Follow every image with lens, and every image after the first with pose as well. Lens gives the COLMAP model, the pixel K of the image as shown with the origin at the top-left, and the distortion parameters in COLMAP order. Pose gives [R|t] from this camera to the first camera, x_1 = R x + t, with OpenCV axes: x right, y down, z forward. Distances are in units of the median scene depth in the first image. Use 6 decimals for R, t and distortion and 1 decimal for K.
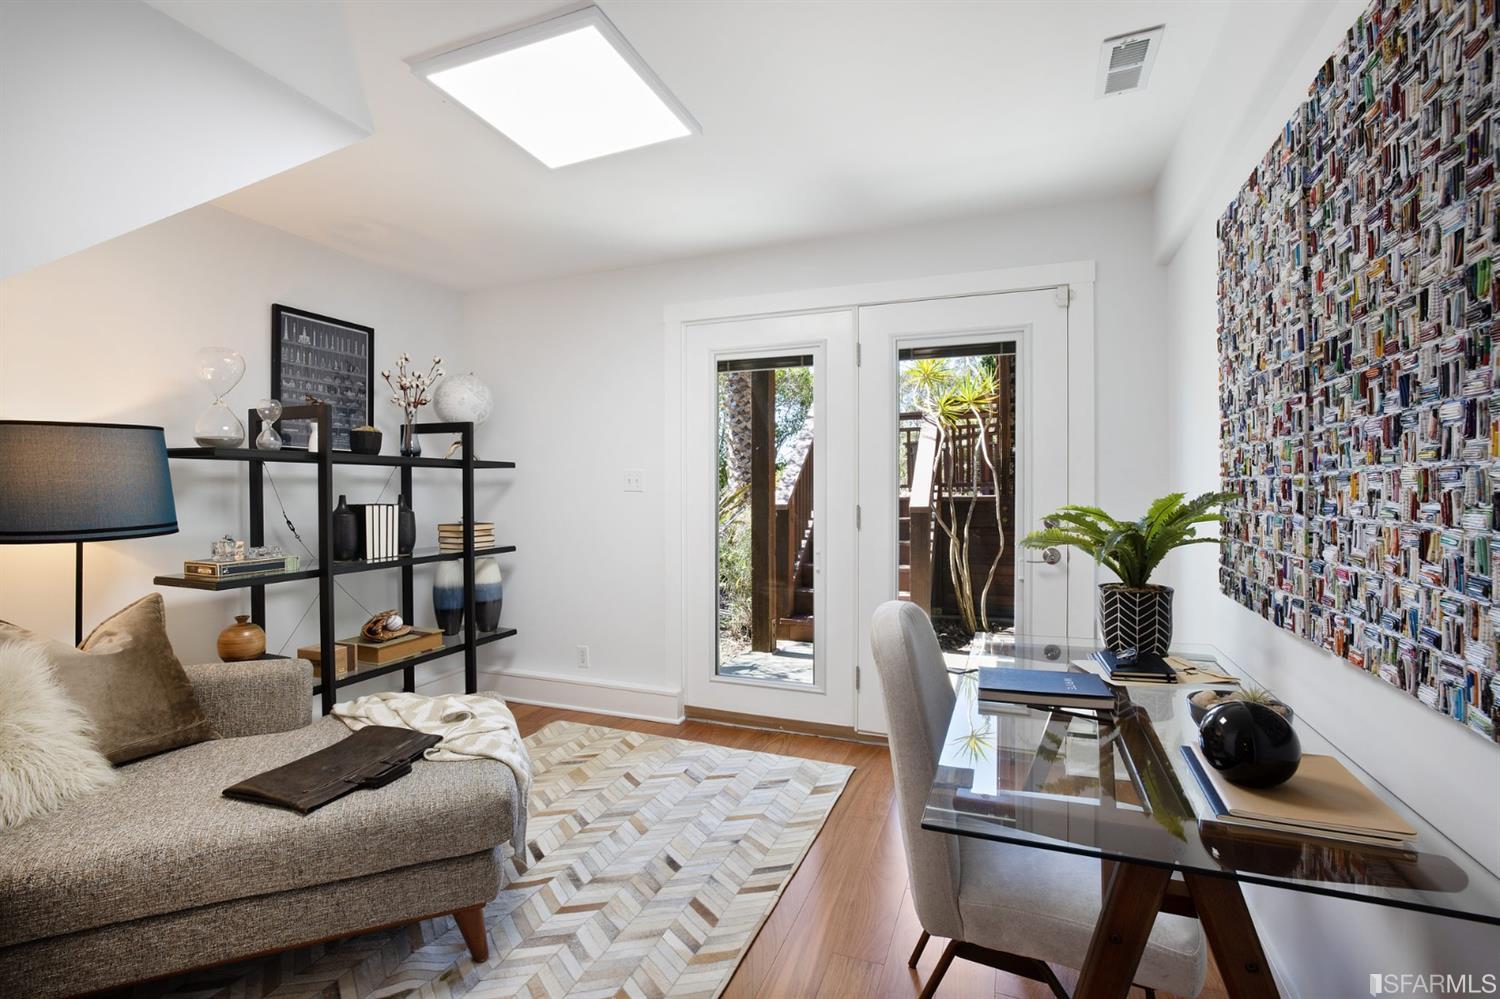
lens RADIAL K [[688.5, 0, 744.5], [0, 688.5, 493.3], [0, 0, 1]] dist [-0.009821, 0.000660]
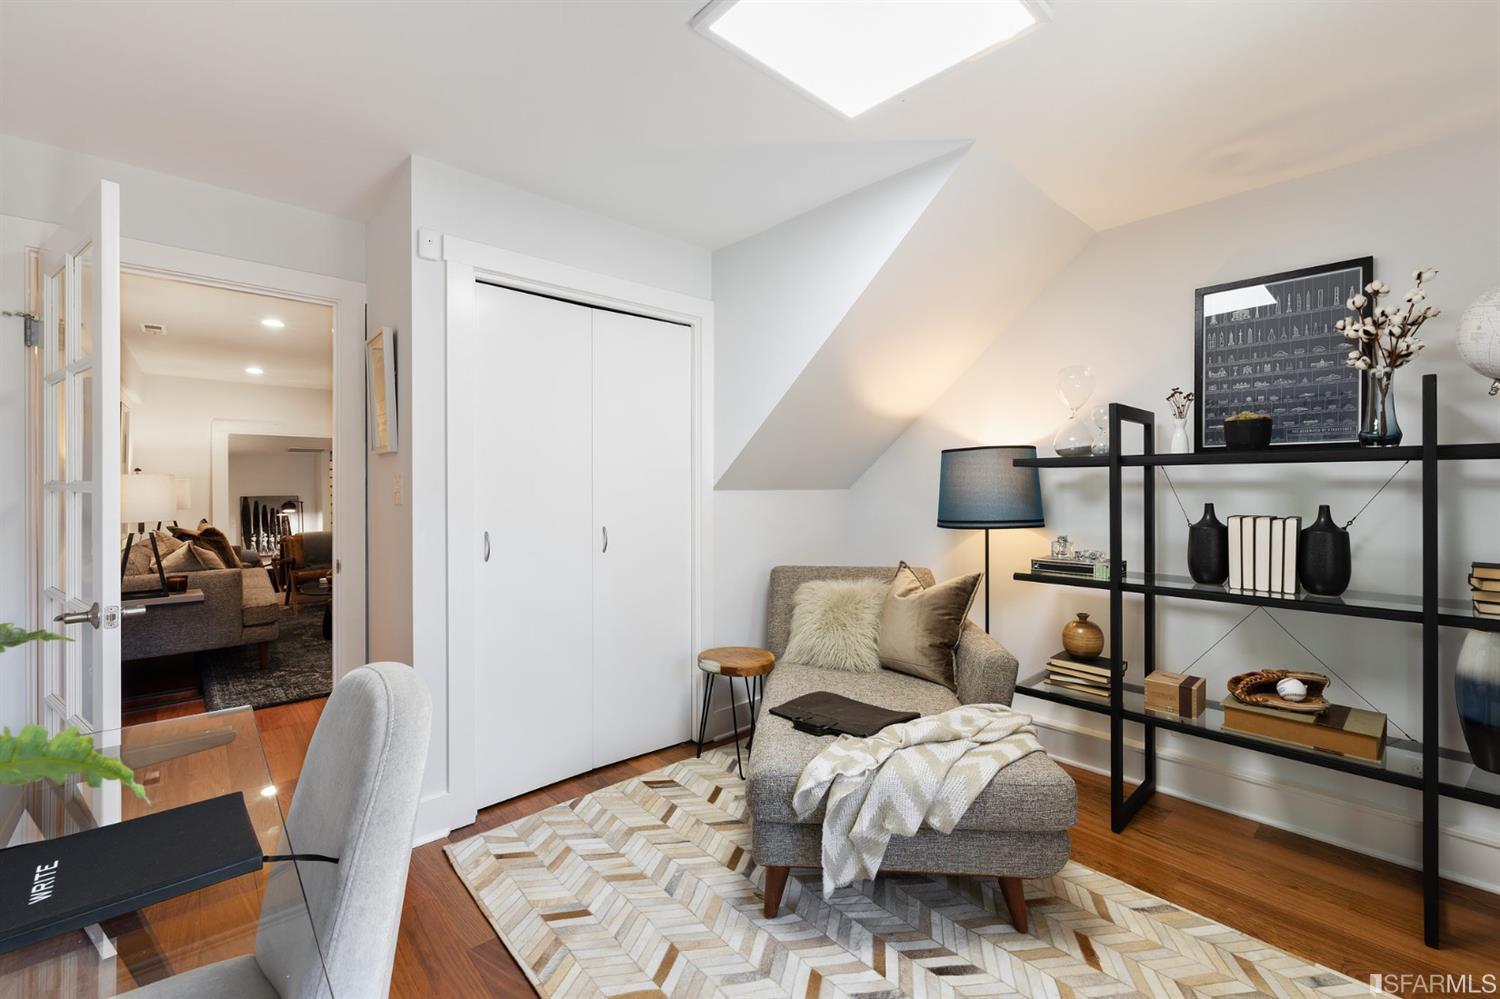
lens RADIAL K [[632.5, 0, 738.5], [0, 632.5, 490.2], [0, 0, 1]] dist [0.001740, 0.000208]
pose [[-0.446847, 0.003978, -0.894601, 0.422104], [-0.010176, 0.999903, 0.009529, -0.017666], [0.894552, 0.013361, -0.446763, 1.063710]]
